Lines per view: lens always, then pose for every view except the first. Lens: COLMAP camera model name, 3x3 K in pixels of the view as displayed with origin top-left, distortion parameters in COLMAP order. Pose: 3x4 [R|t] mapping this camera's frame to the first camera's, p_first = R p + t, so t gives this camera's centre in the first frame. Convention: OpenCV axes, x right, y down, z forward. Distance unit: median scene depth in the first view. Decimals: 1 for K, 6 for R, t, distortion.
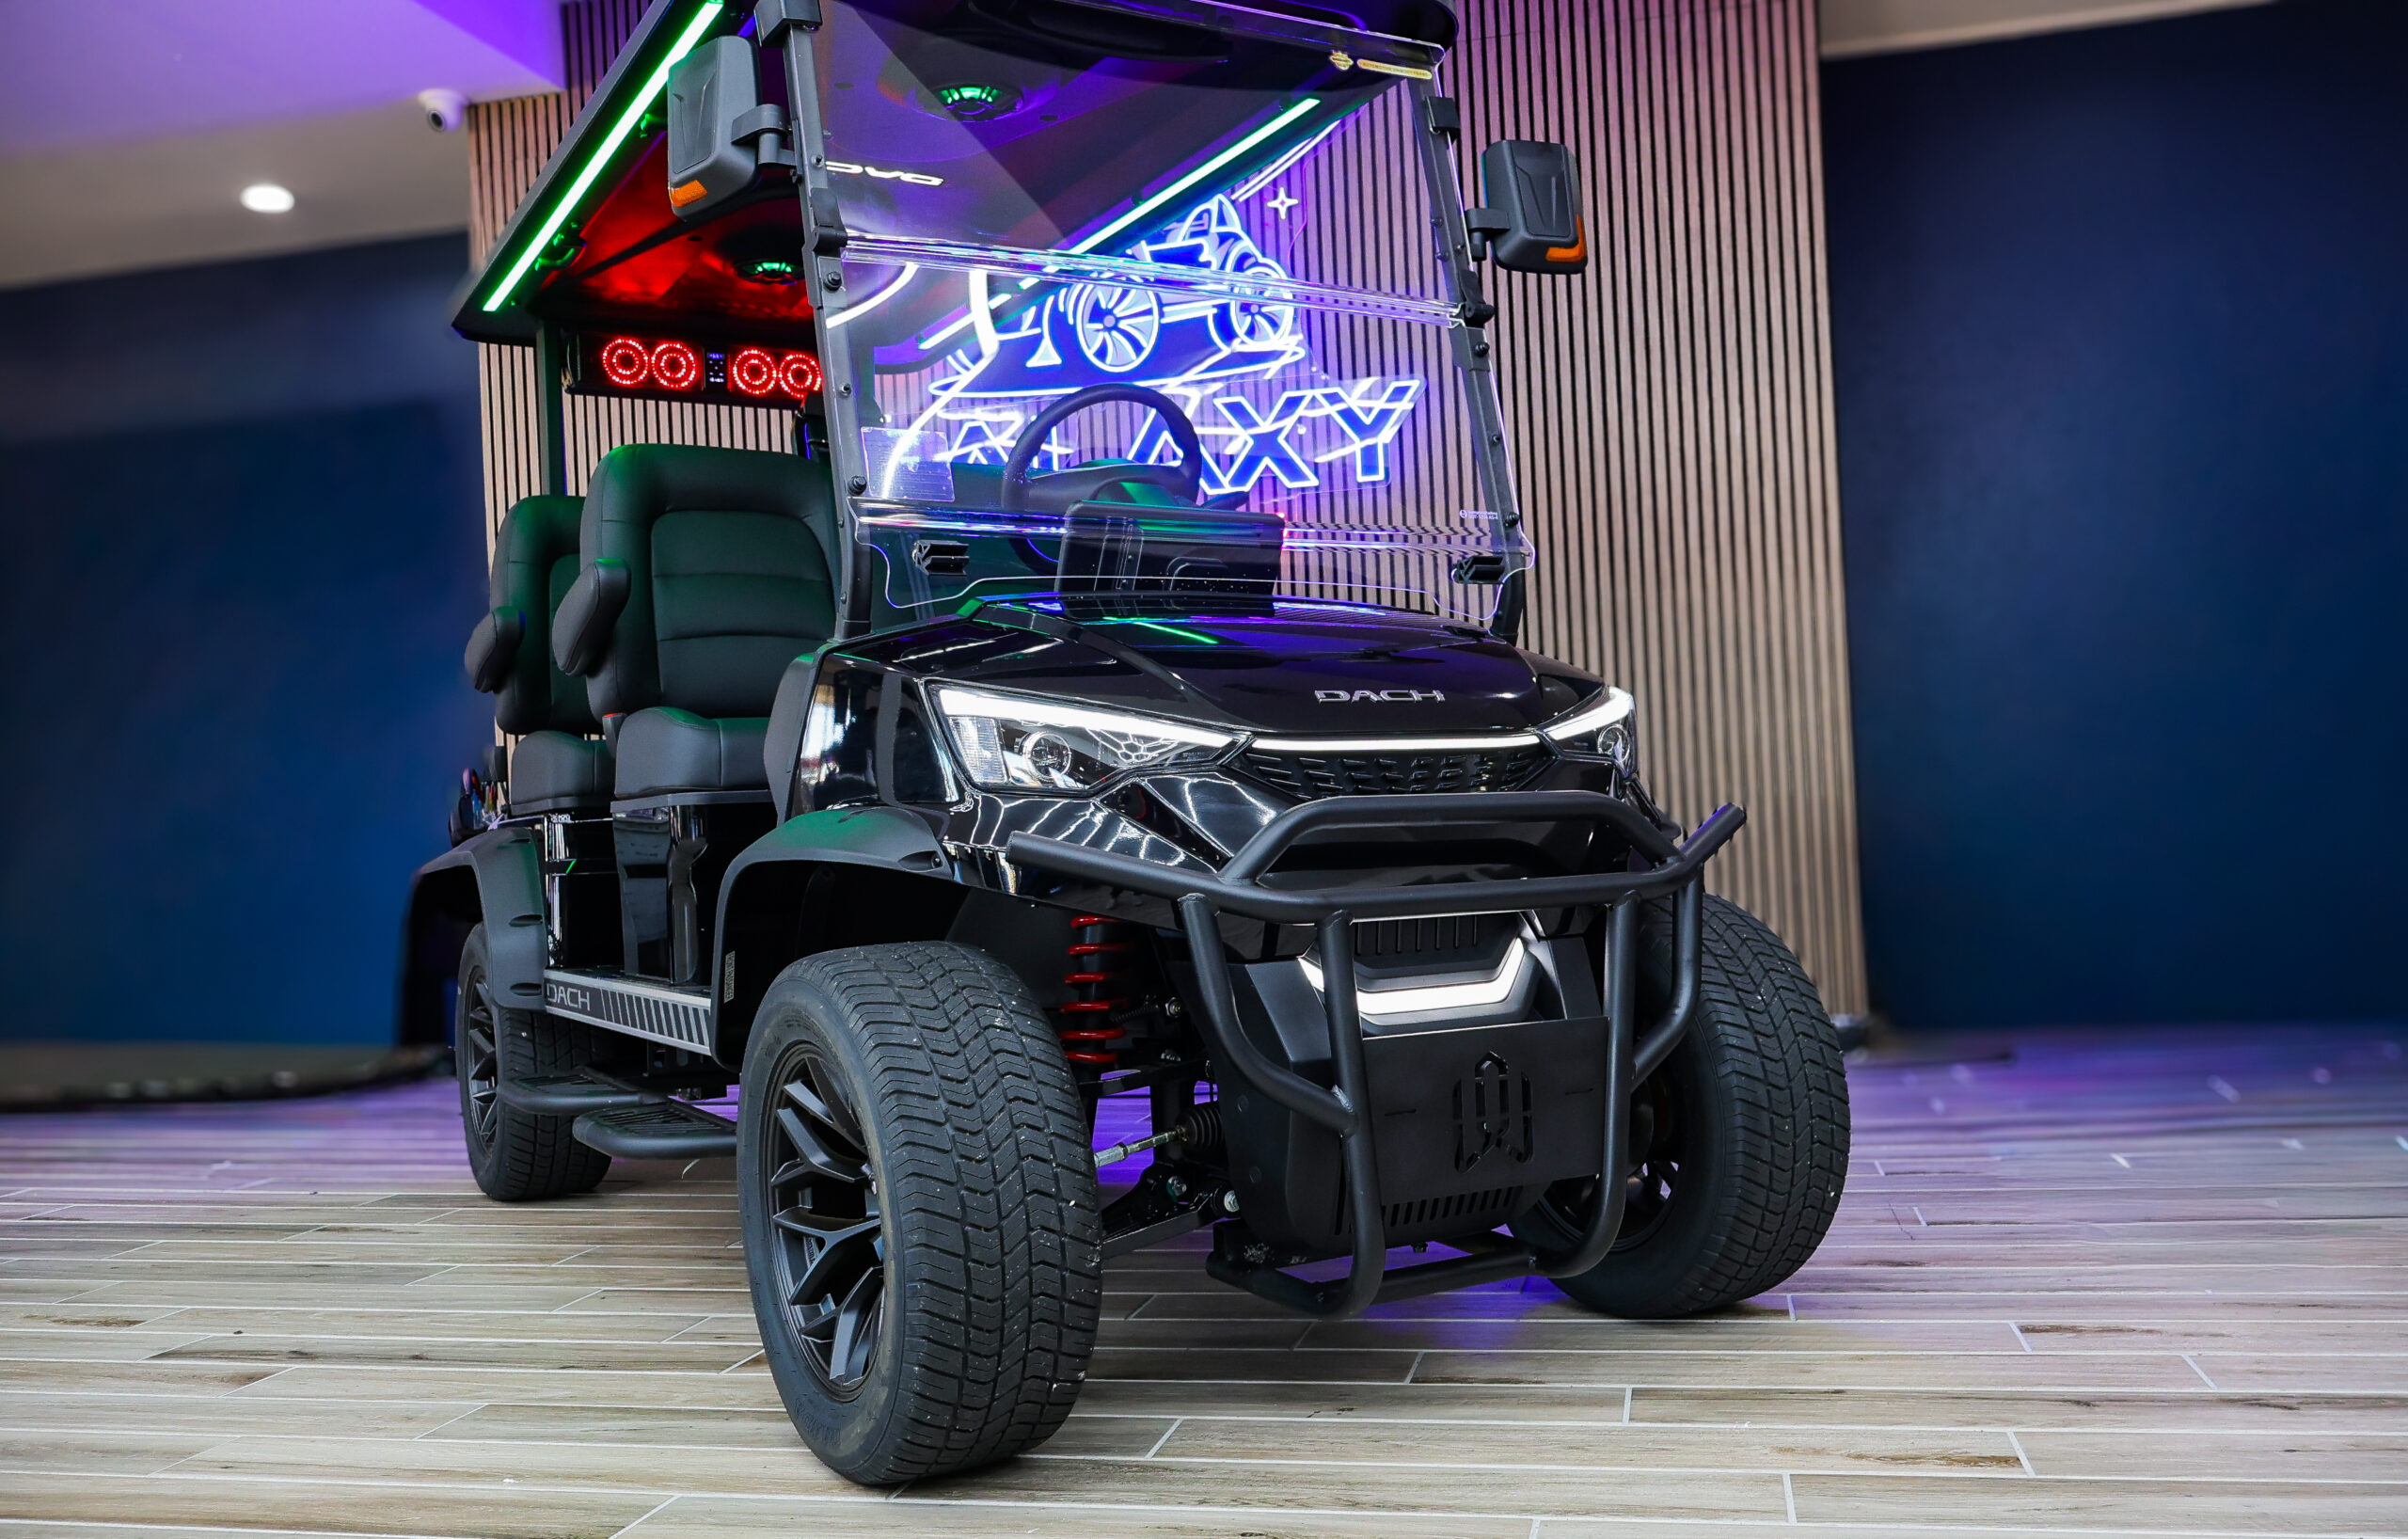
lens RADIAL K [[2021.4, 0, 1202.0], [0, 2021.4, 848.0], [0, 0, 1]] dist [-0.008105, 0.000666]
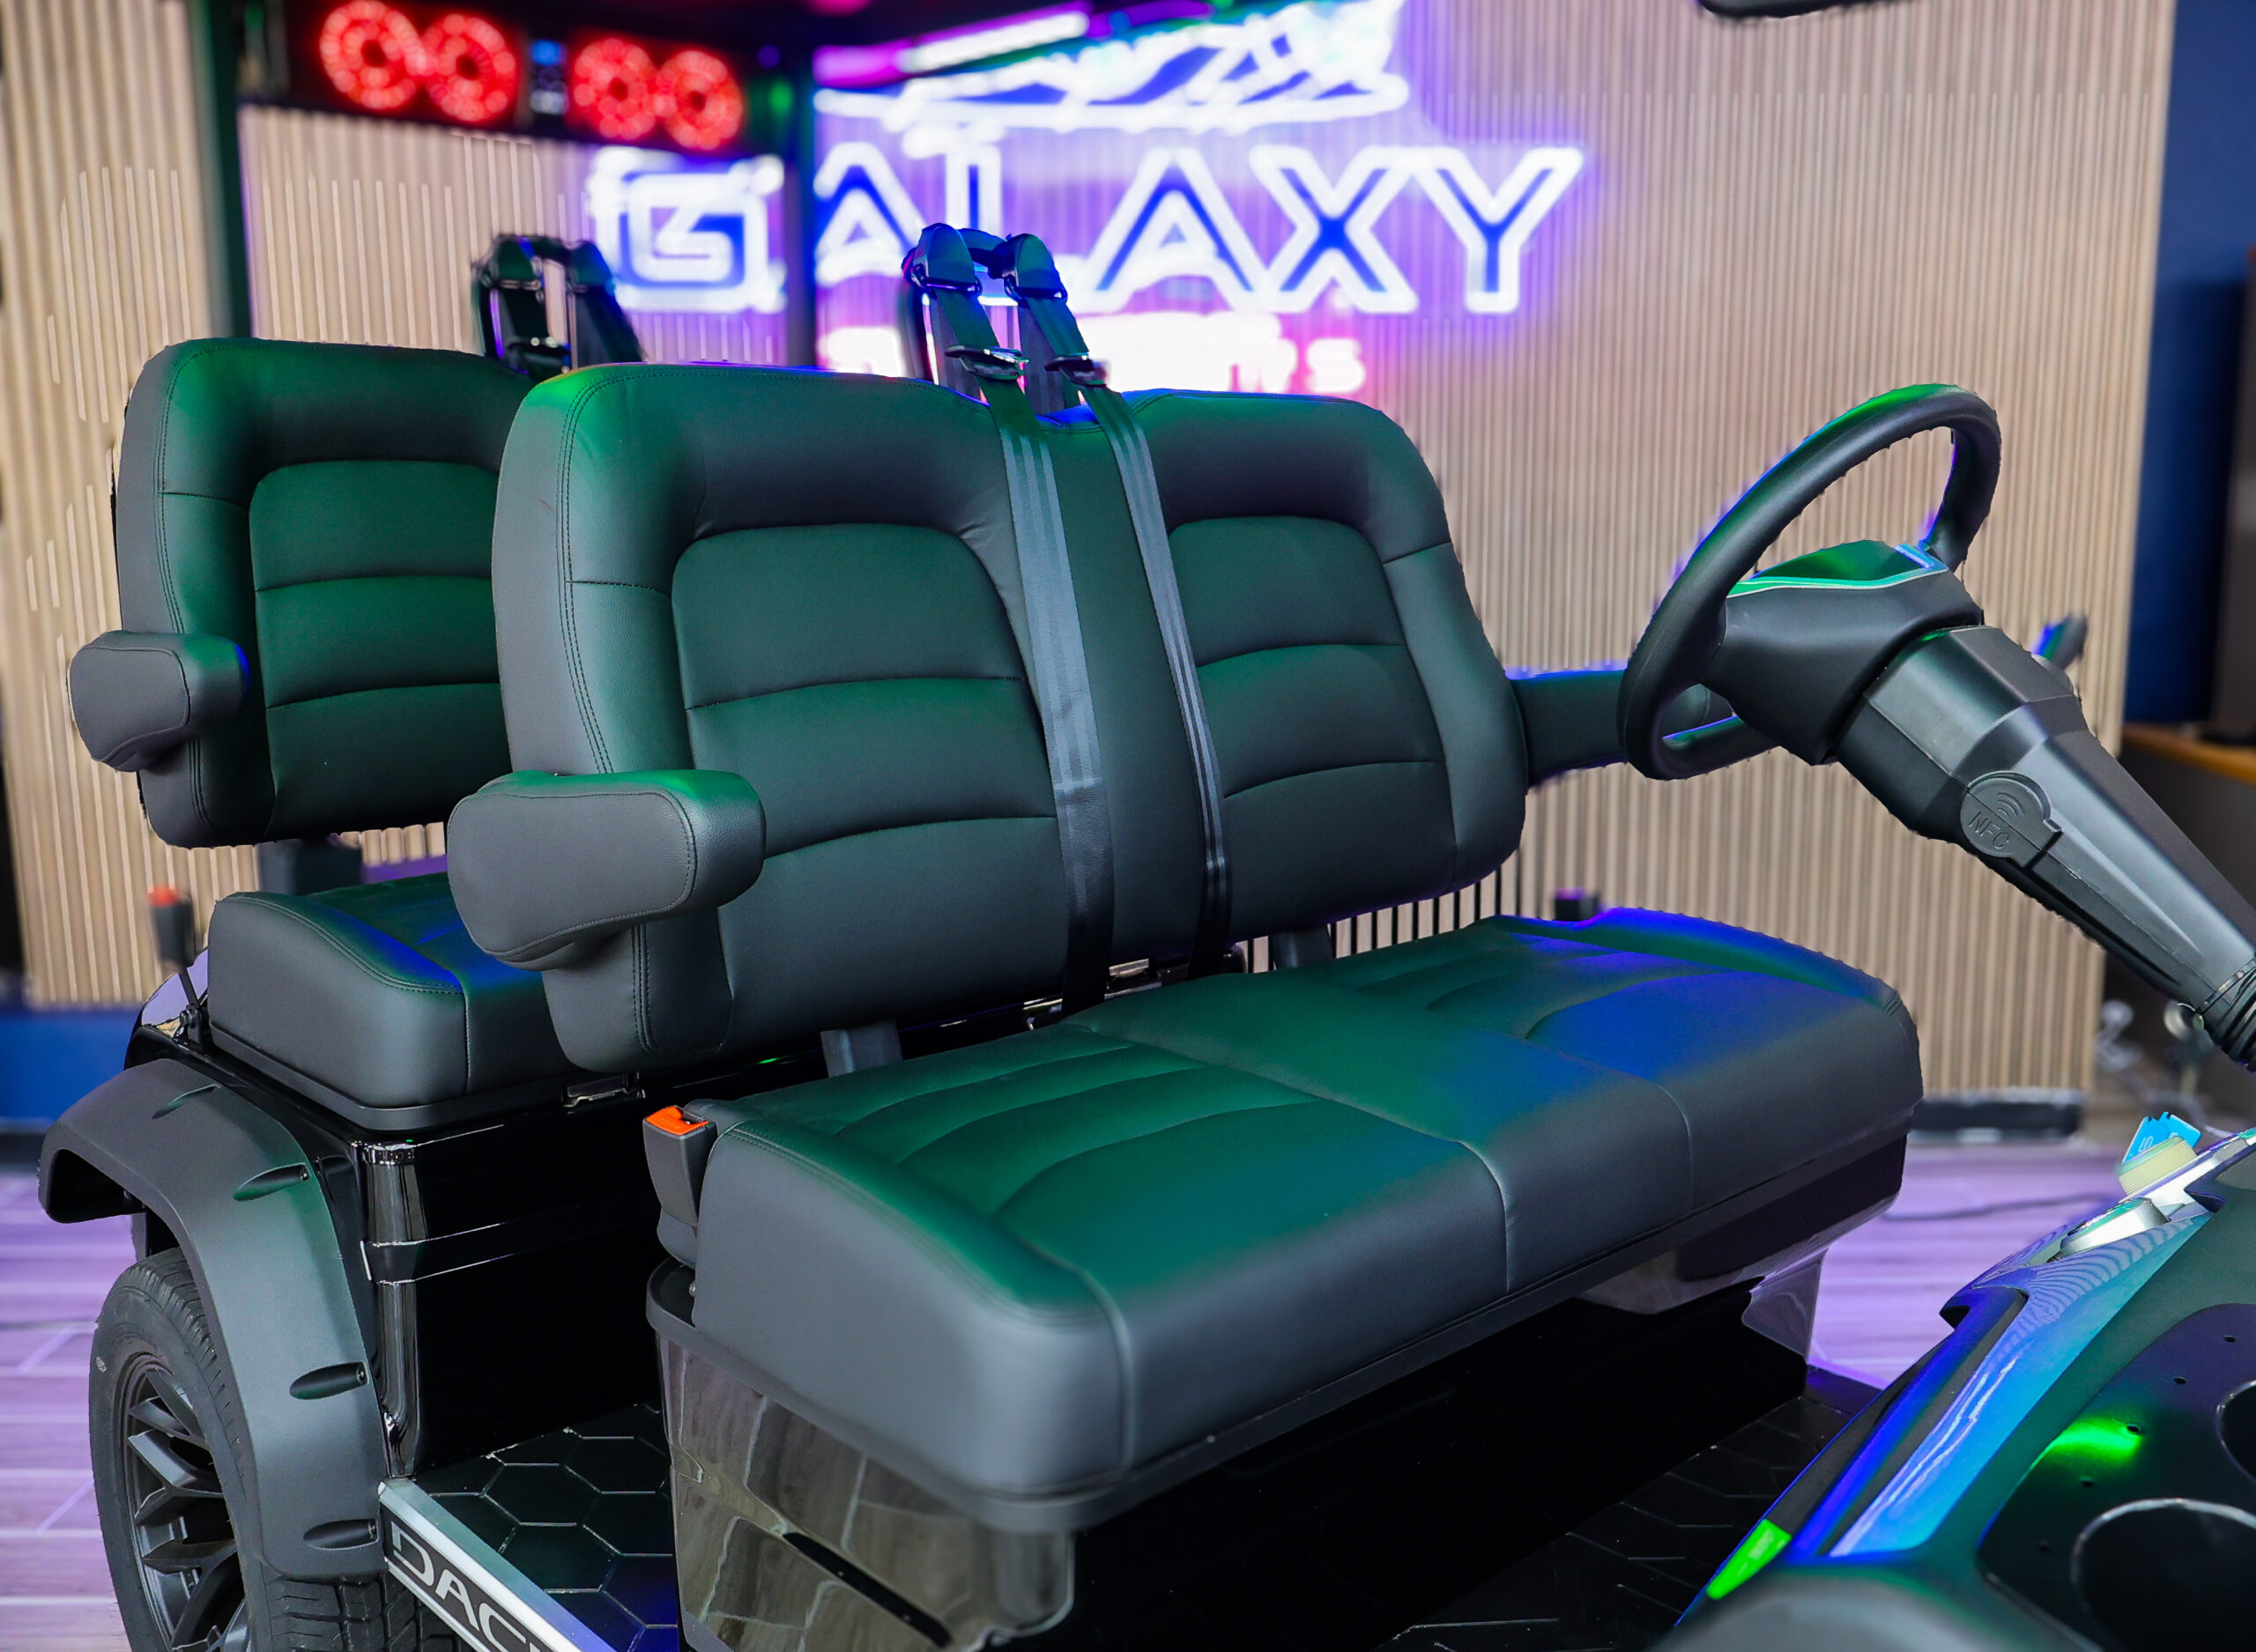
lens RADIAL K [[2064.4, 0, 1244.6], [0, 2064.4, 828.9], [0, 0, 1]] dist [0.006176, -0.003408]
pose [[0.963177, -0.002761, 0.268853, -0.384430], [-0.042085, 0.986074, 0.160895, -0.255509], [-0.265553, -0.166285, 0.949648, 0.764905]]
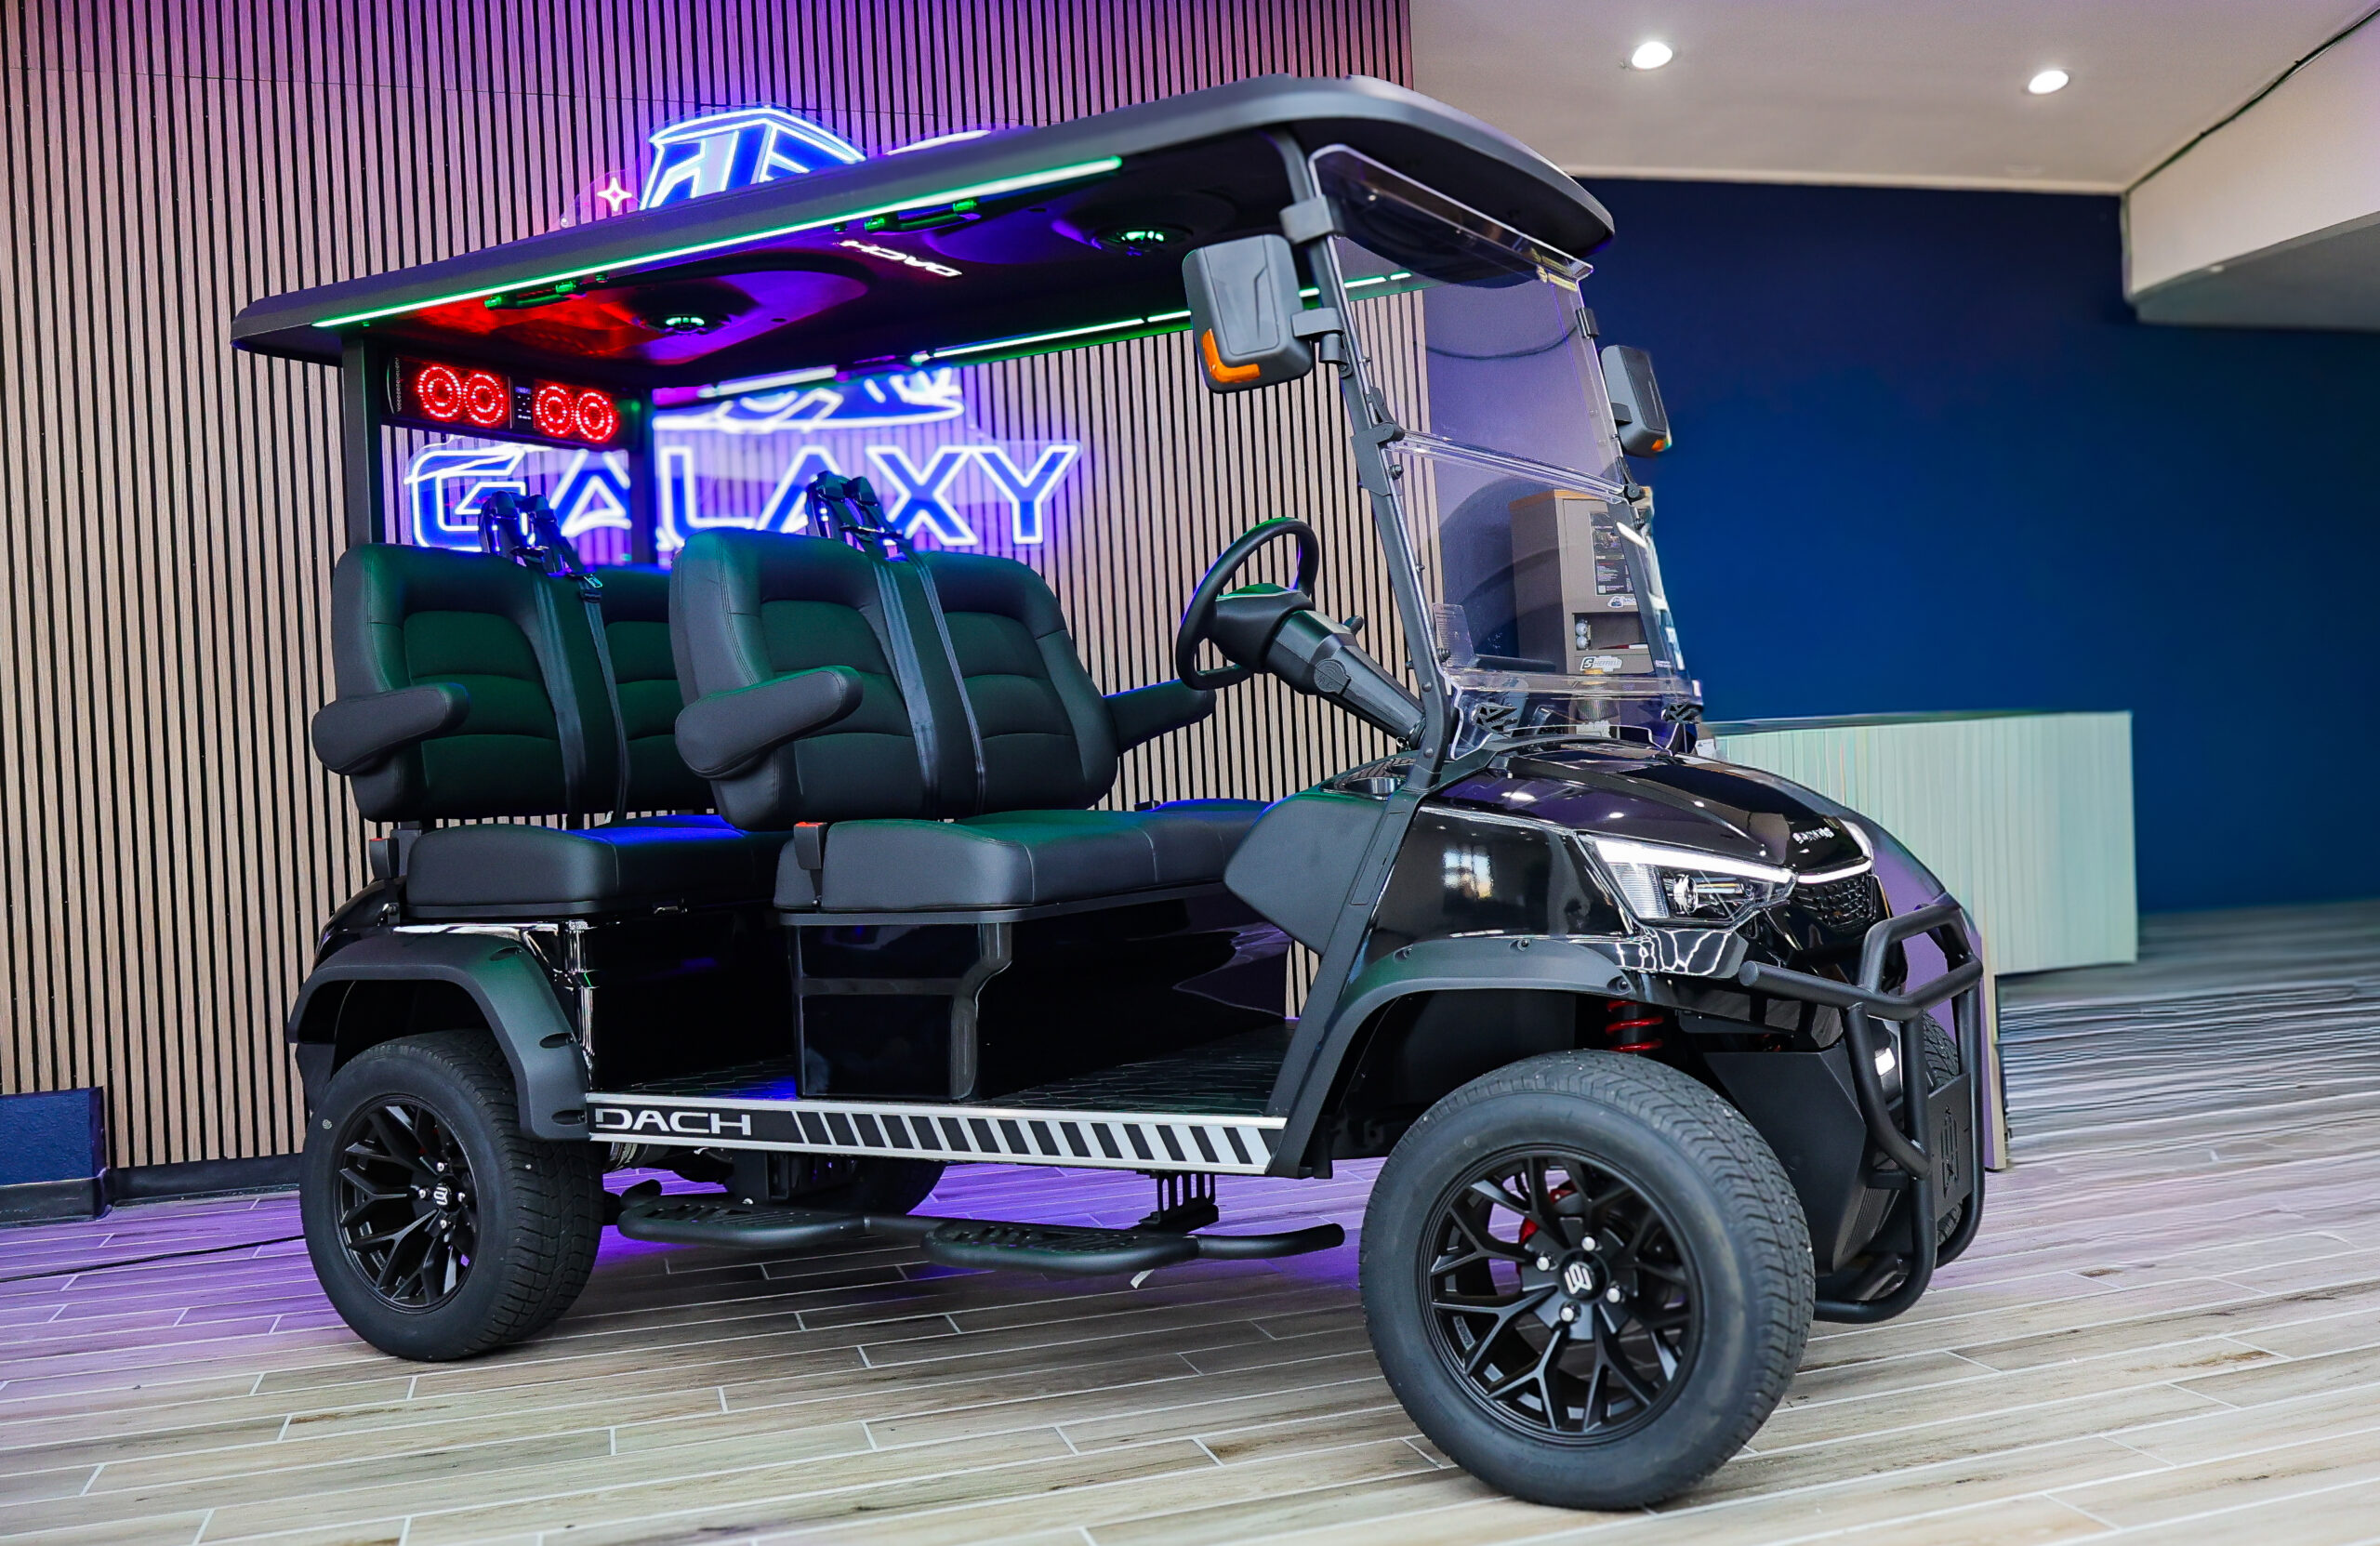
lens RADIAL K [[2258.6, 0, 1284.7], [0, 2258.6, 766.0], [0, 0, 1]] dist [-0.015877, 0.009922]
pose [[0.851443, -0.000200, 0.524447, -0.866651], [0.018009, 0.999421, -0.028856, -0.076212], [-0.524137, 0.034014, 0.850954, -0.043810]]
